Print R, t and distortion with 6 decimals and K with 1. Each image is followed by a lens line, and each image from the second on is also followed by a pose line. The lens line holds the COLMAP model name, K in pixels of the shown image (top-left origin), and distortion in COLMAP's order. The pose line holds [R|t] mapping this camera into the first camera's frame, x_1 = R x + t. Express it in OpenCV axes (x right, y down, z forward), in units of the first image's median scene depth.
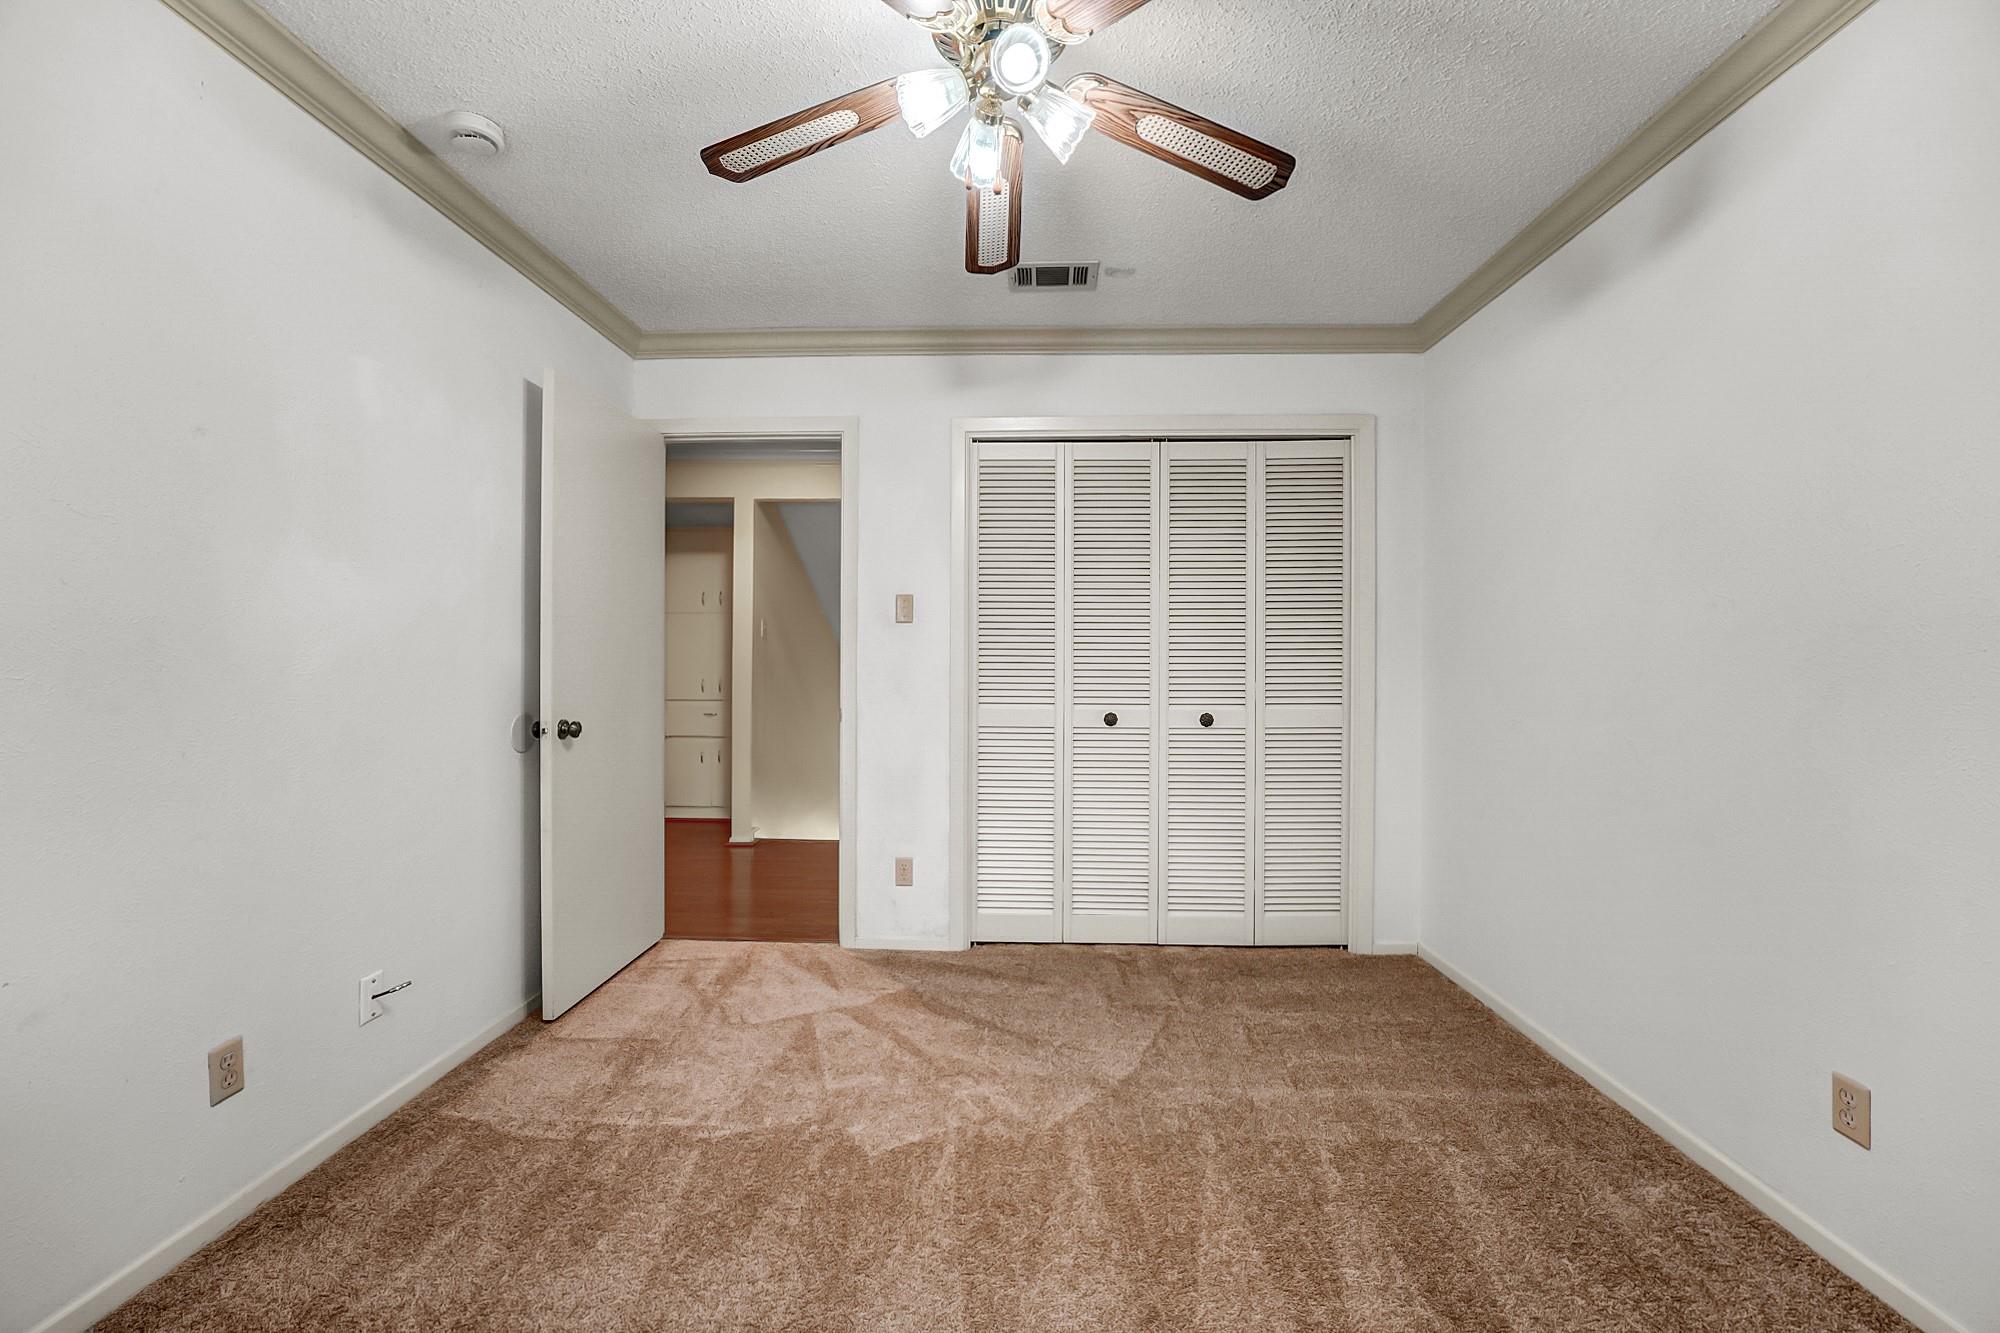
lens RADIAL K [[807.0, 0, 1001.8], [0, 807.0, 690.0], [0, 0, 1]] dist [-0.000263, -0.000004]
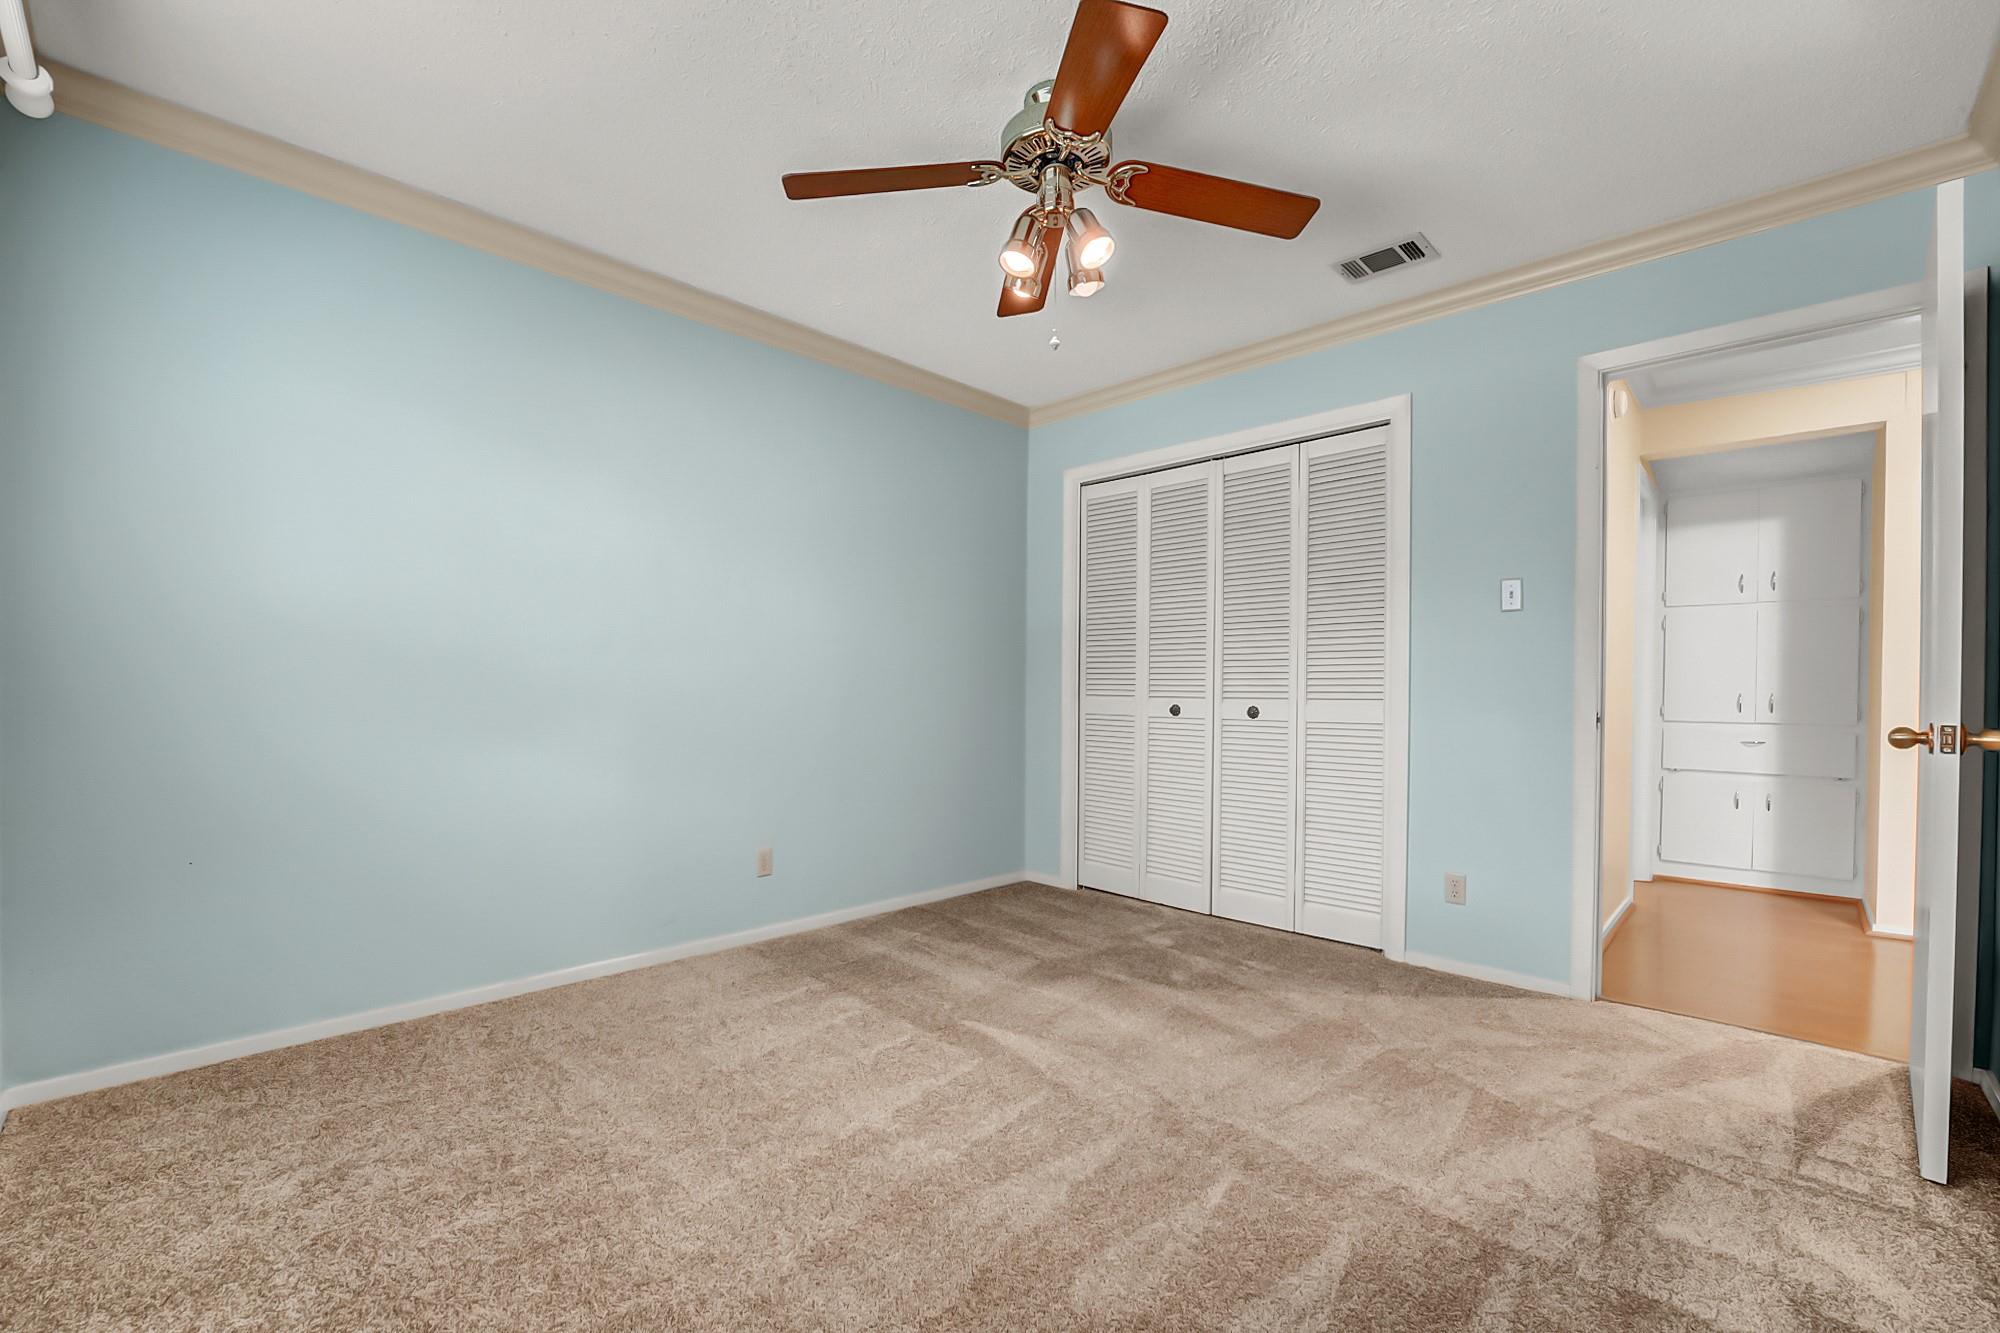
lens RADIAL K [[807.0, 0, 1001.8], [0, 807.0, 690.0], [0, 0, 1]] dist [-0.000263, -0.000004]
pose [[0.753644, 0.005638, -0.657258, 0.703177], [-0.002953, 0.999982, 0.005191, 0.002069], [0.657276, -0.001971, 0.753648, -0.027806]]
